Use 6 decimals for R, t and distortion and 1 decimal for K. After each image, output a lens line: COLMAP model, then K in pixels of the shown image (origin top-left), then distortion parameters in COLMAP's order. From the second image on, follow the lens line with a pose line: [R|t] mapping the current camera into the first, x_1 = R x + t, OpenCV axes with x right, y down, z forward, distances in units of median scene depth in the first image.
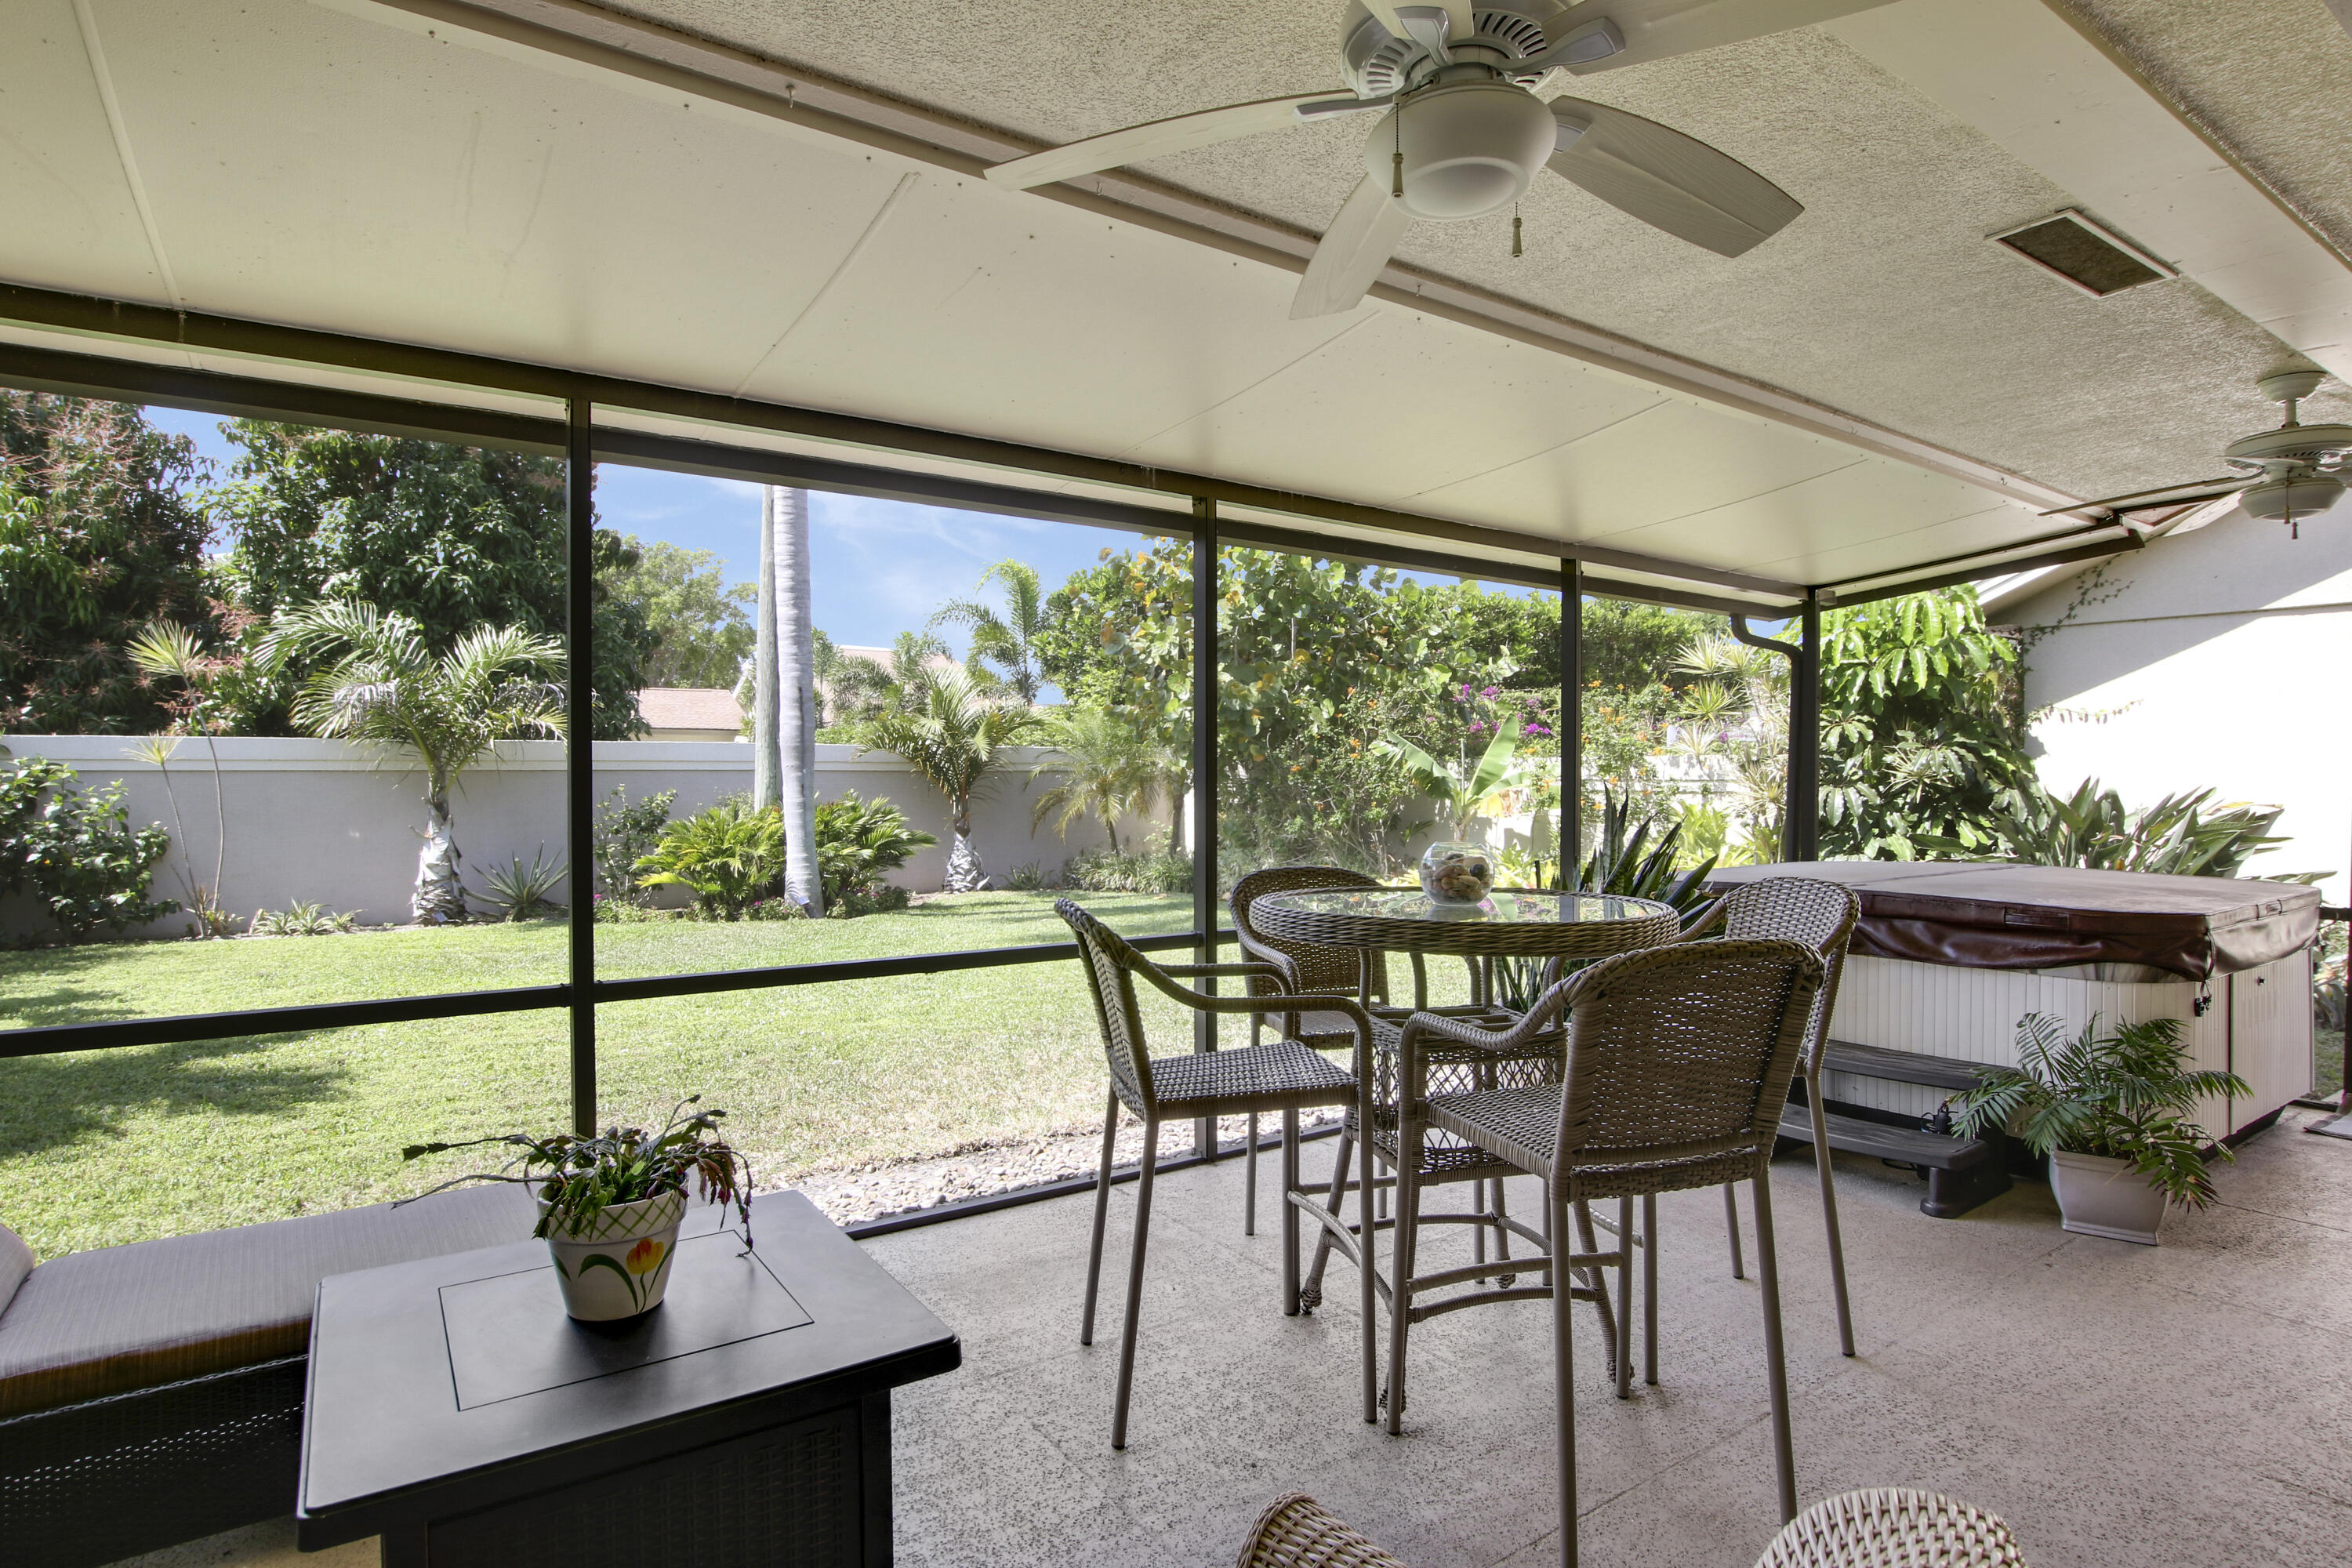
lens RADIAL K [[1229.5, 0, 1170.9], [0, 1229.5, 795.6], [0, 0, 1]] dist [-0.022520, 0.003175]
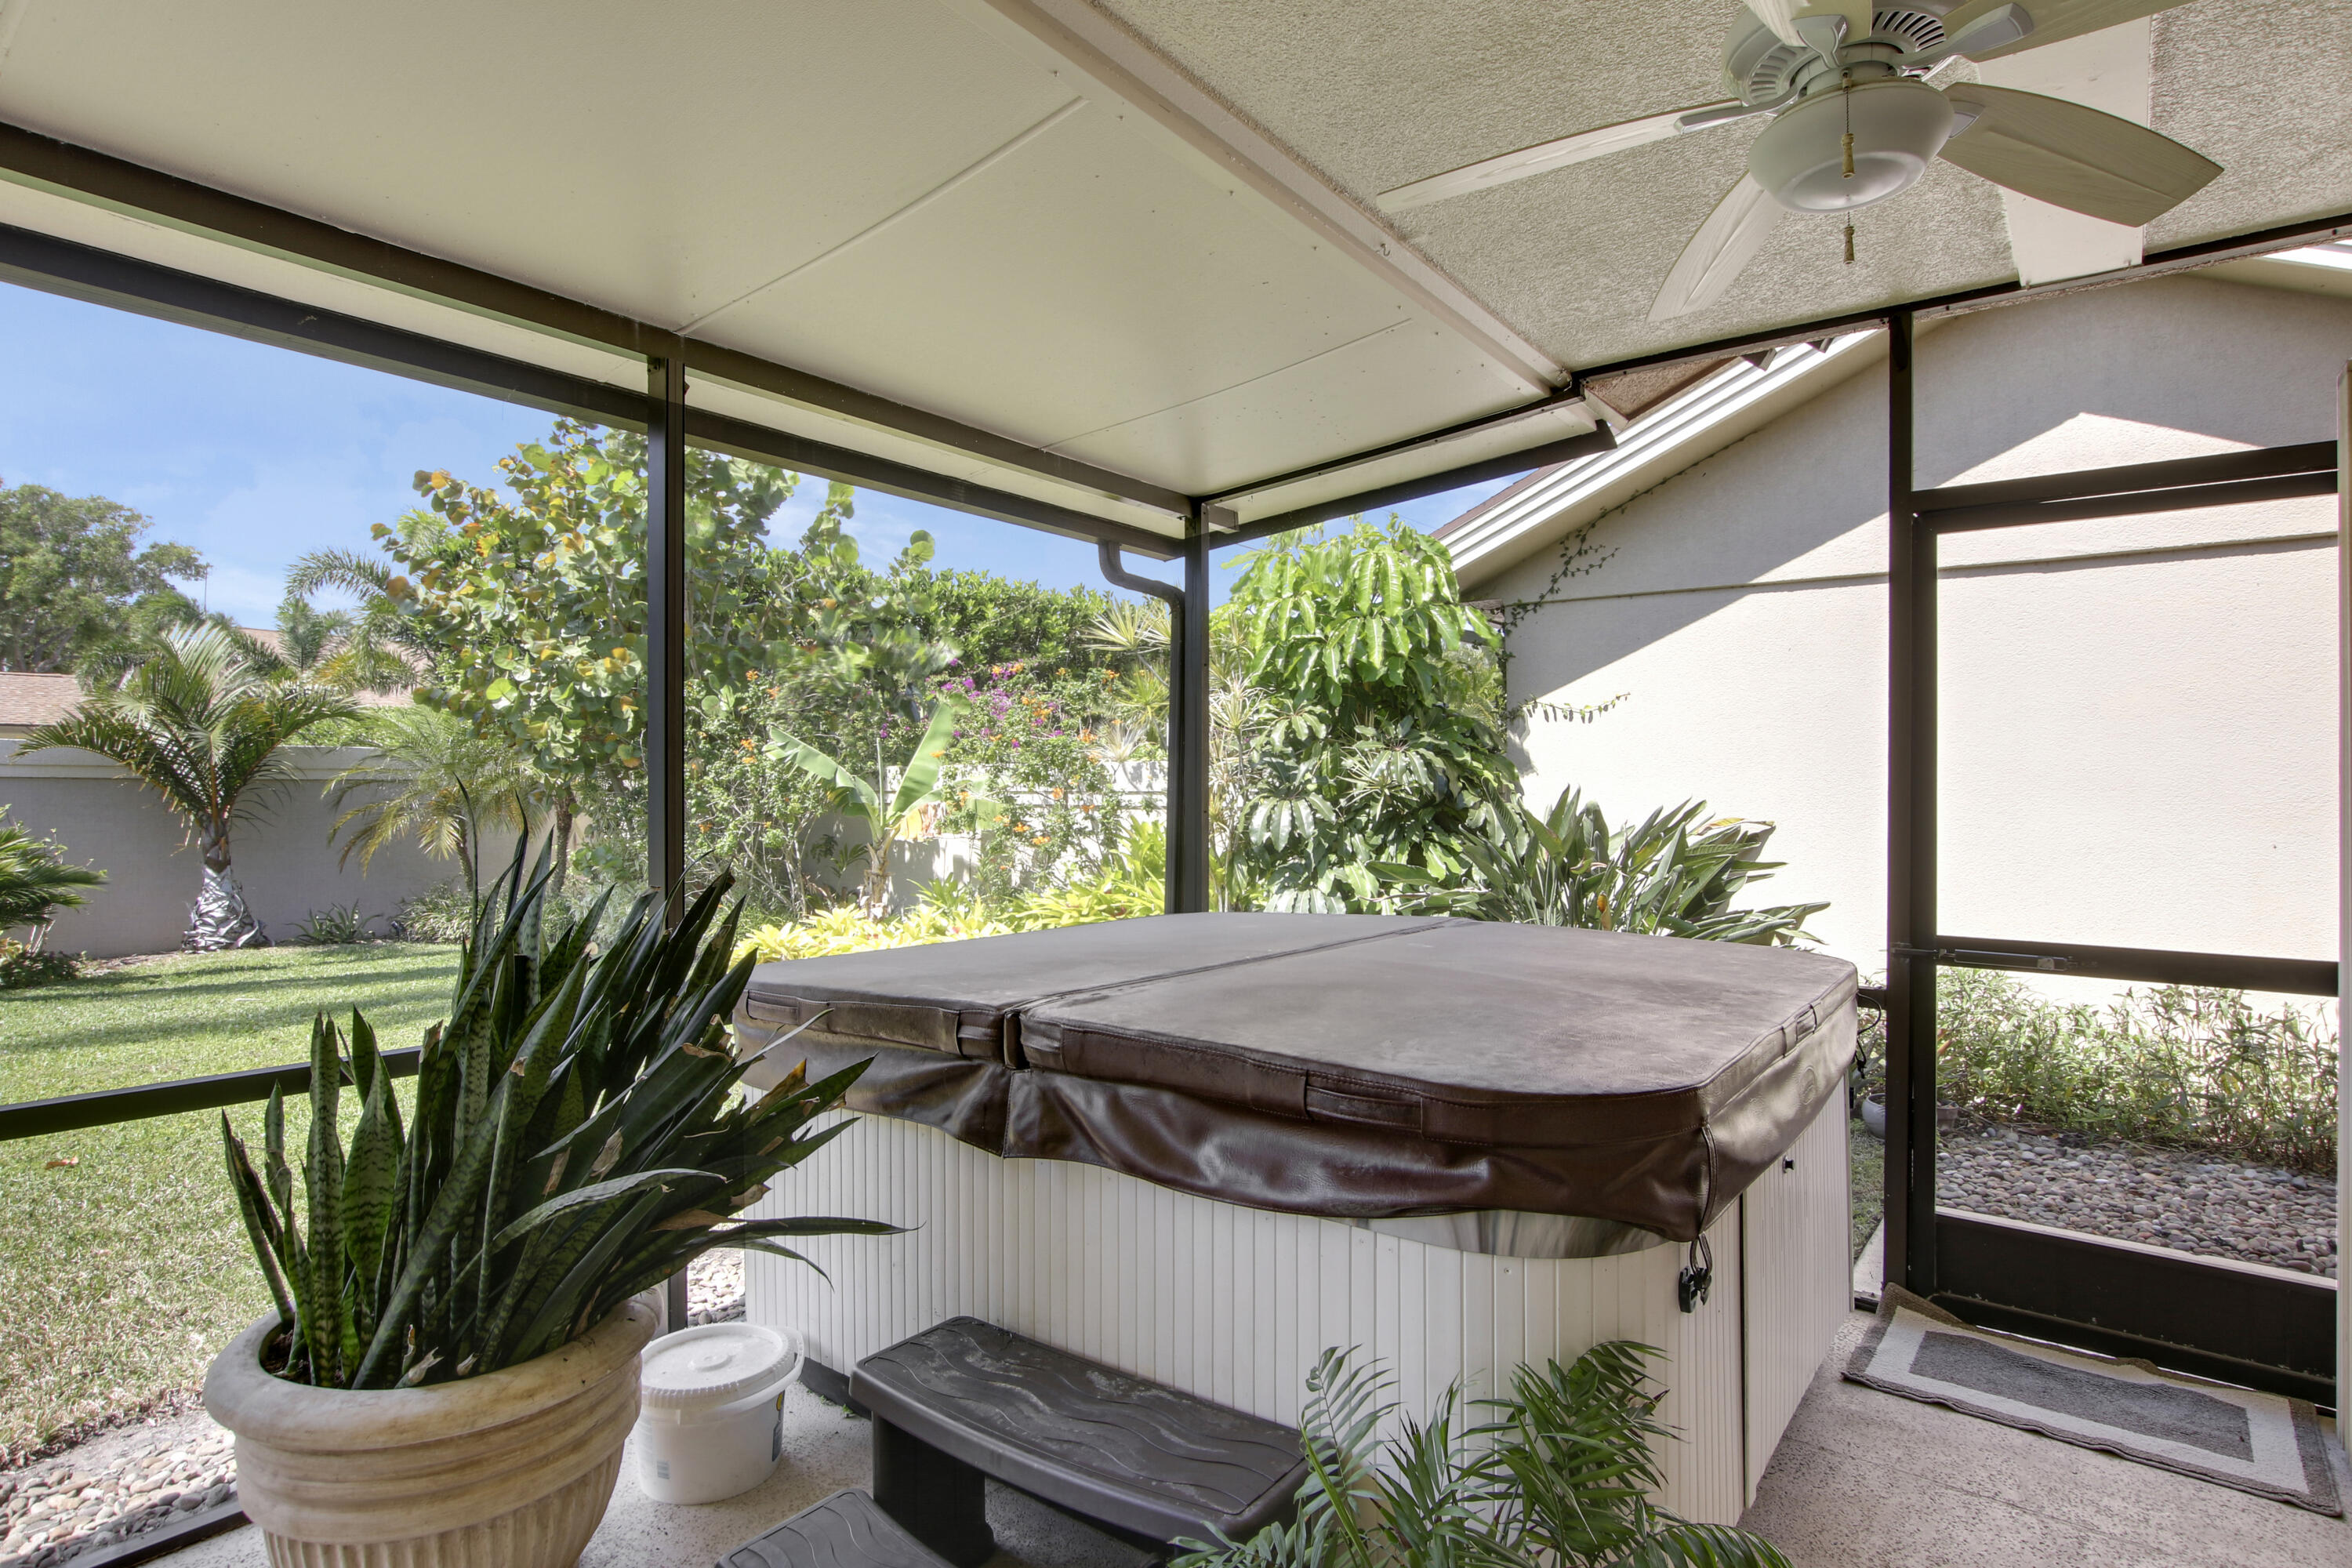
lens RADIAL K [[1229.5, 0, 1181.2], [0, 1229.5, 787.9], [0, 0, 1]] dist [-0.022520, 0.003175]
pose [[0.952361, 0.004007, 0.304946, 0.257273], [0.001913, 0.999816, -0.019112, -0.000312], [-0.304966, 0.018785, 0.952178, 0.301441]]
